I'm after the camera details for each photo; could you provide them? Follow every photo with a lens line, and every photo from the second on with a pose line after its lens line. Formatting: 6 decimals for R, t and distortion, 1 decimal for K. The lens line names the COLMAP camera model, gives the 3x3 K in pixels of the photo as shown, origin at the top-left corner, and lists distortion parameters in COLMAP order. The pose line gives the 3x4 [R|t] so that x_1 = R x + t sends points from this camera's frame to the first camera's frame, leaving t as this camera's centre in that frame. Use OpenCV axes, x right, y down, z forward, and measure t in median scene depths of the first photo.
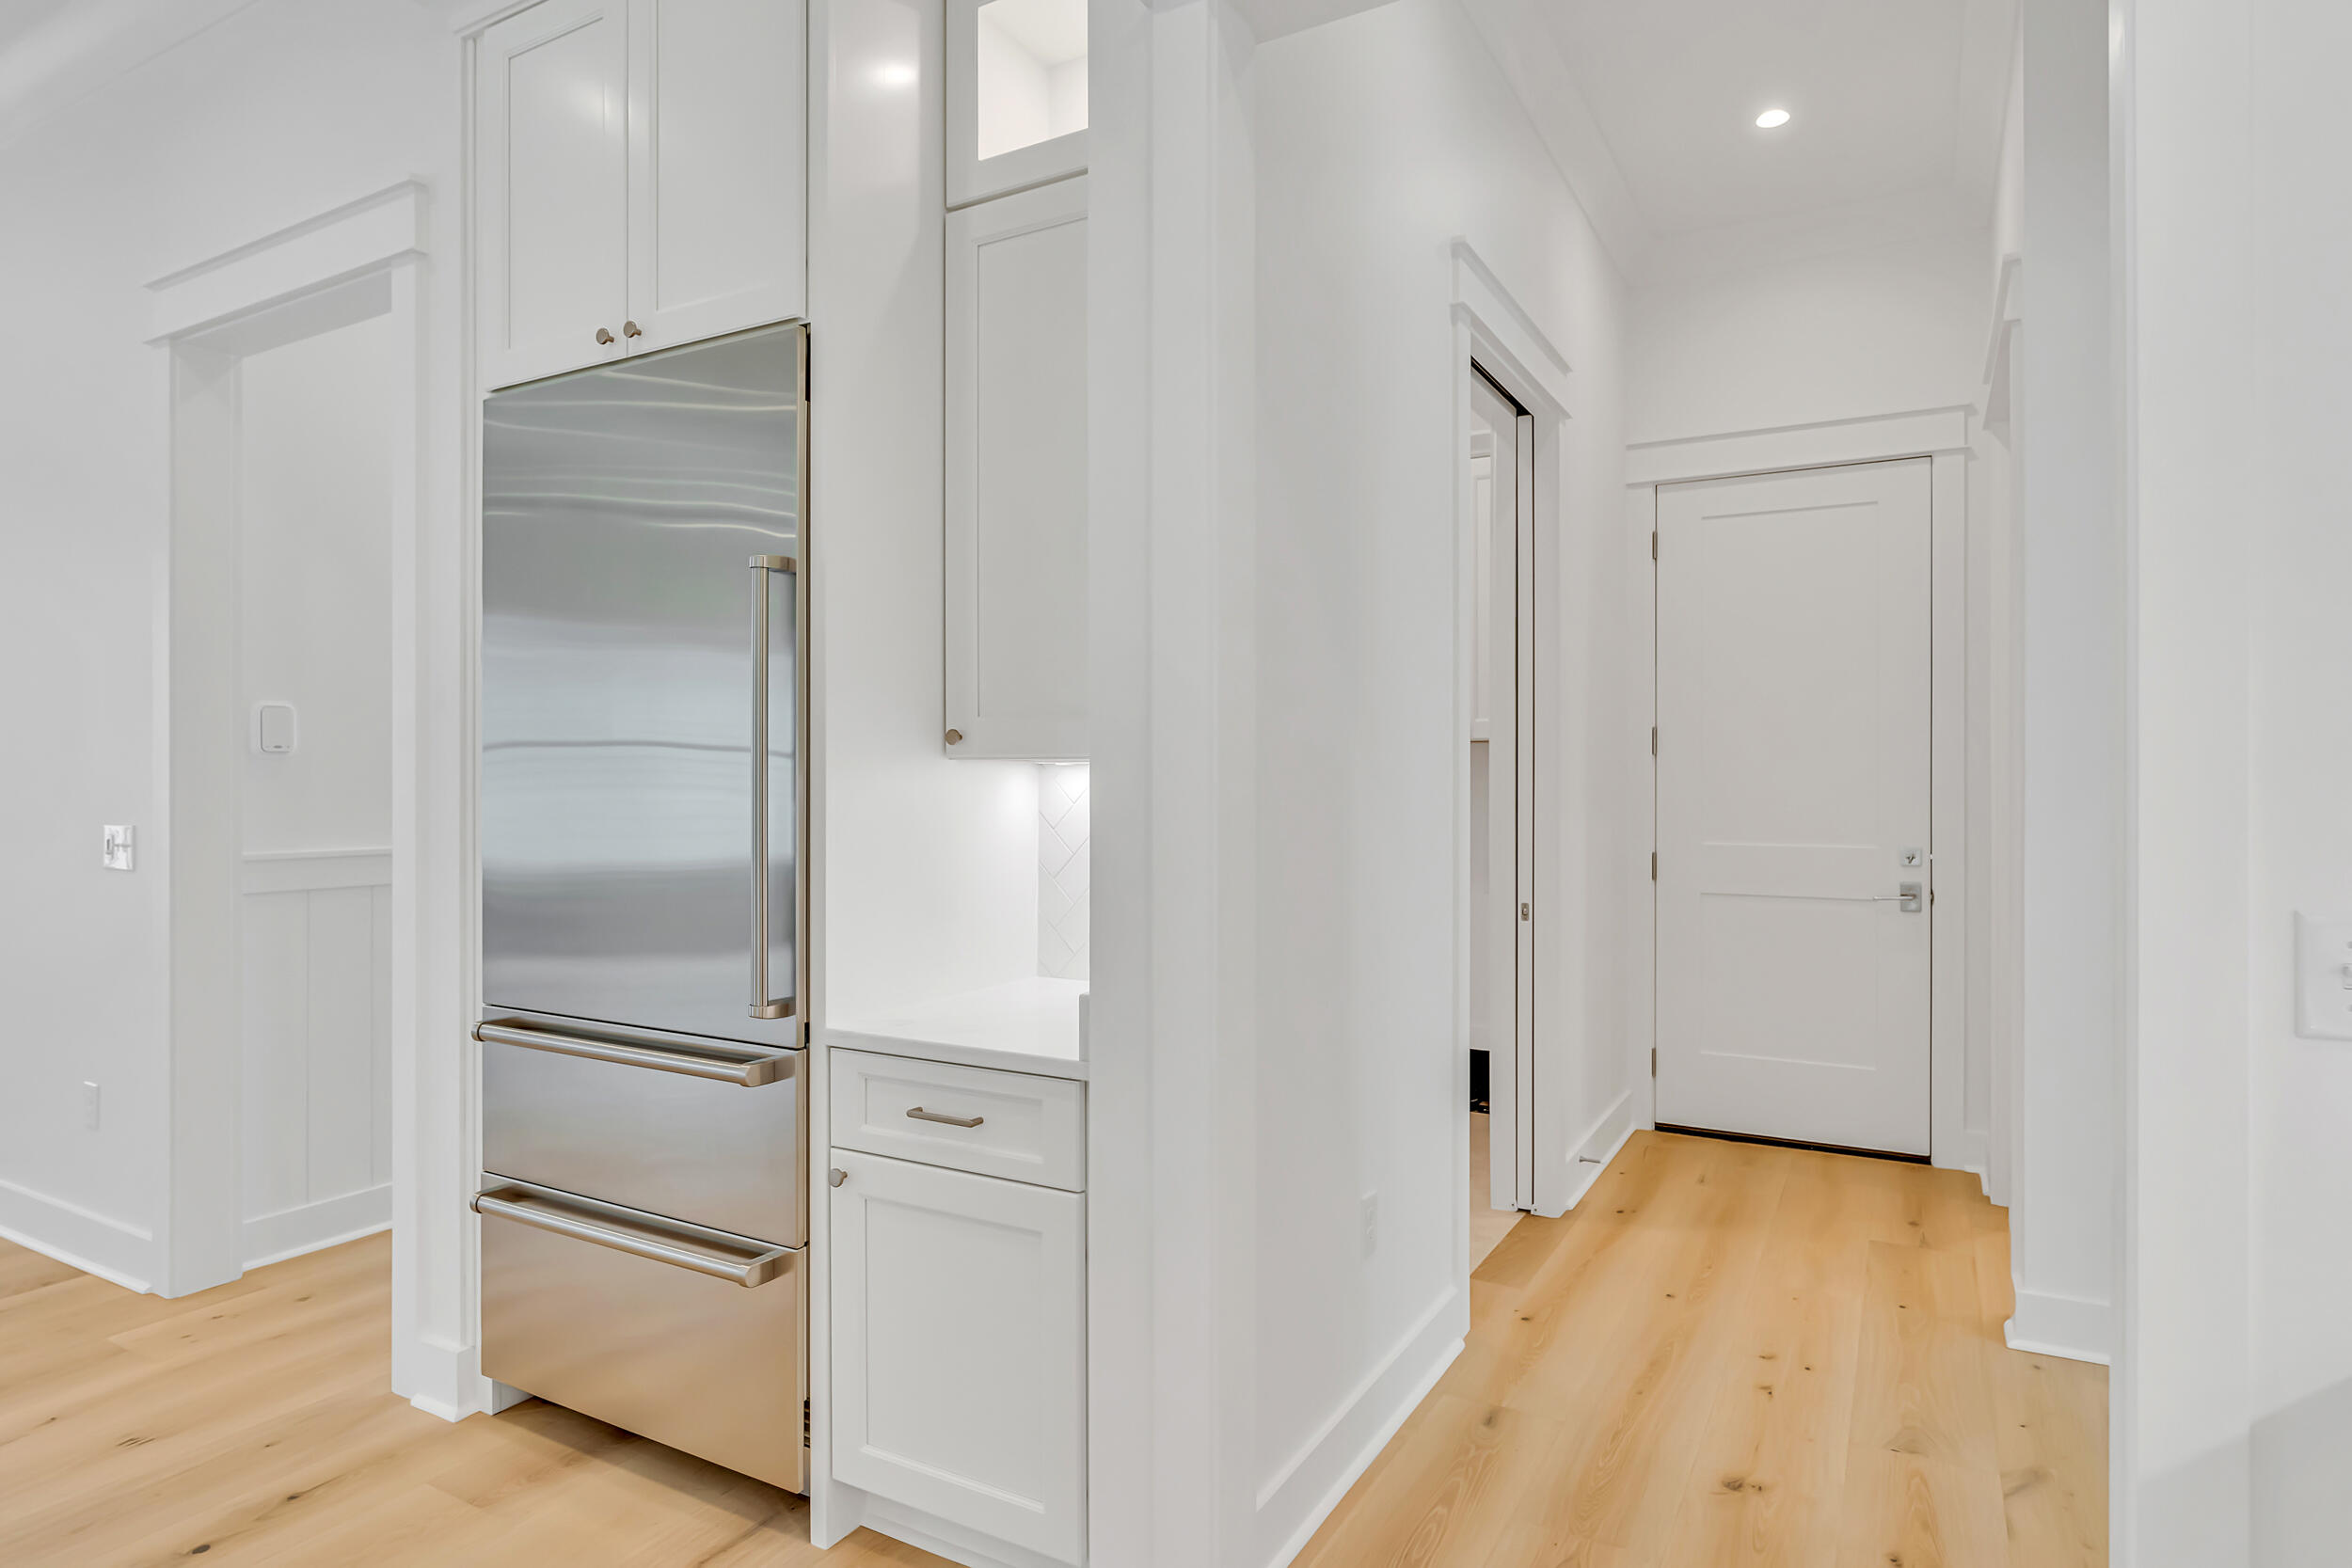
lens RADIAL K [[1264.9, 0, 1205.5], [0, 1264.9, 782.7], [0, 0, 1]] dist [0.003871, 0.000476]
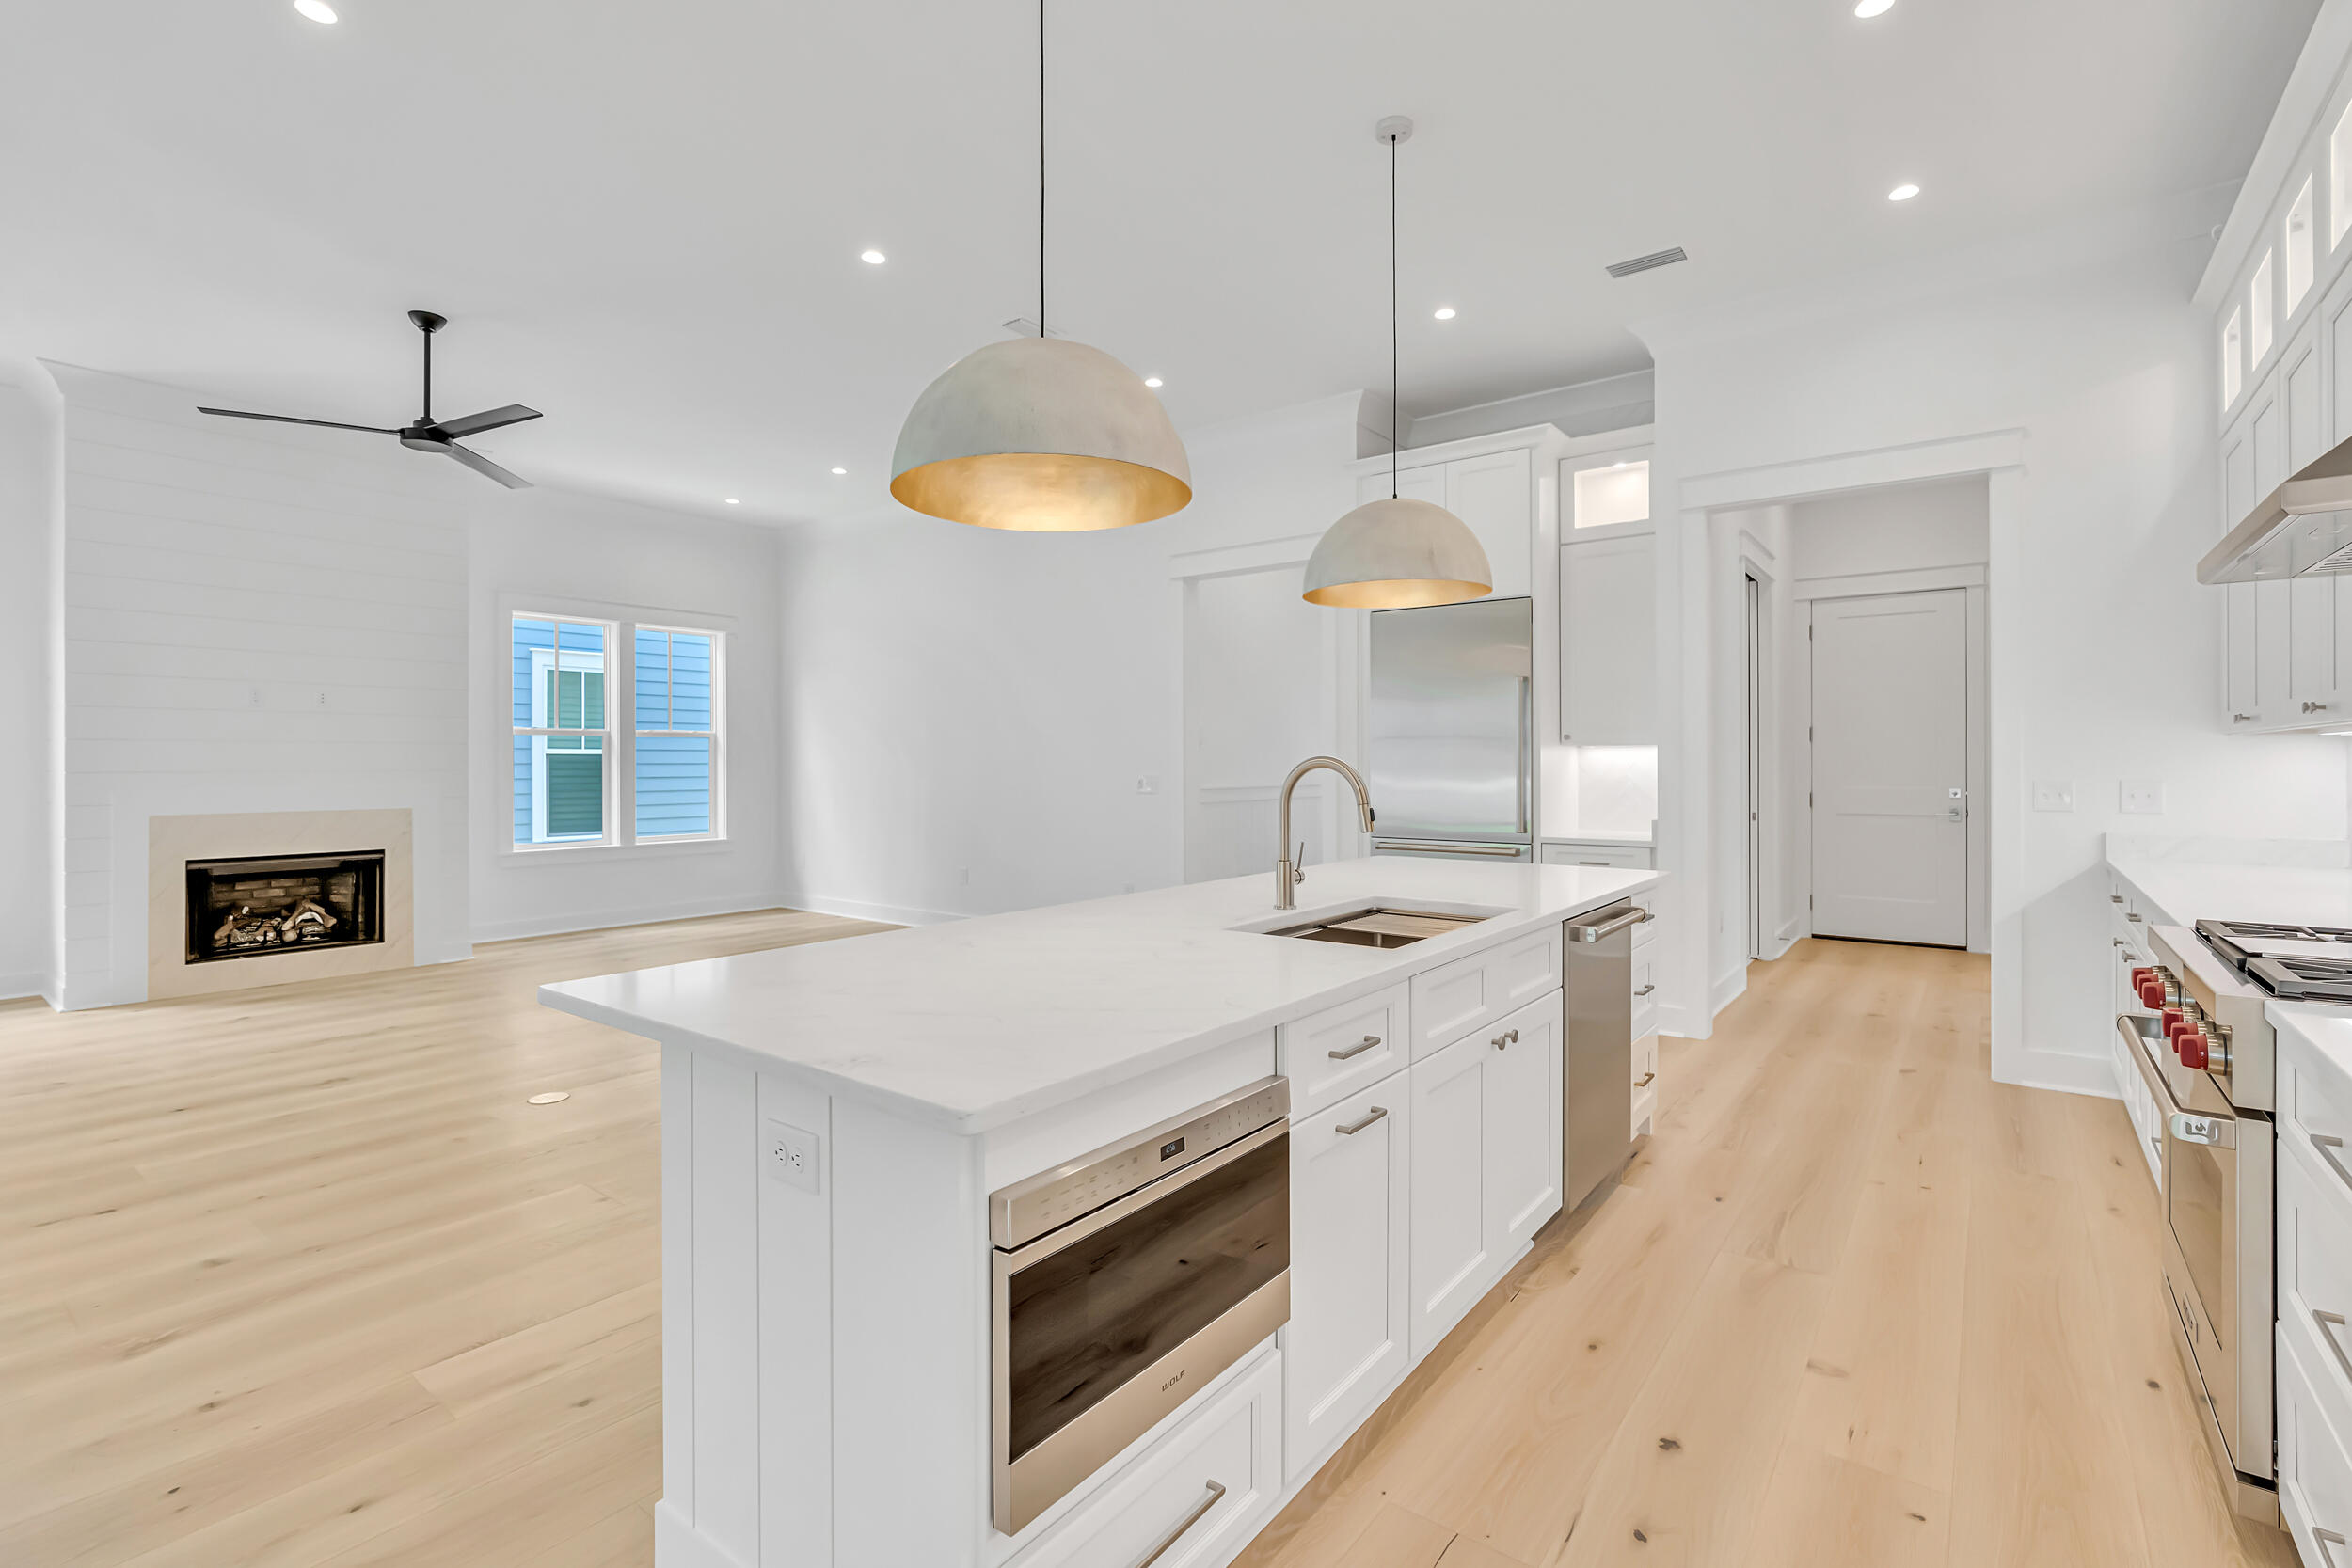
lens RADIAL K [[1057.8, 0, 1185.3], [0, 1057.8, 759.3], [0, 0, 1]] dist [-0.001438, -0.000128]
pose [[0.989771, -0.001035, -0.142658, -0.436395], [0.000509, 0.999993, -0.003723, 0.012369], [0.142661, 0.003612, 0.989765, -0.885822]]
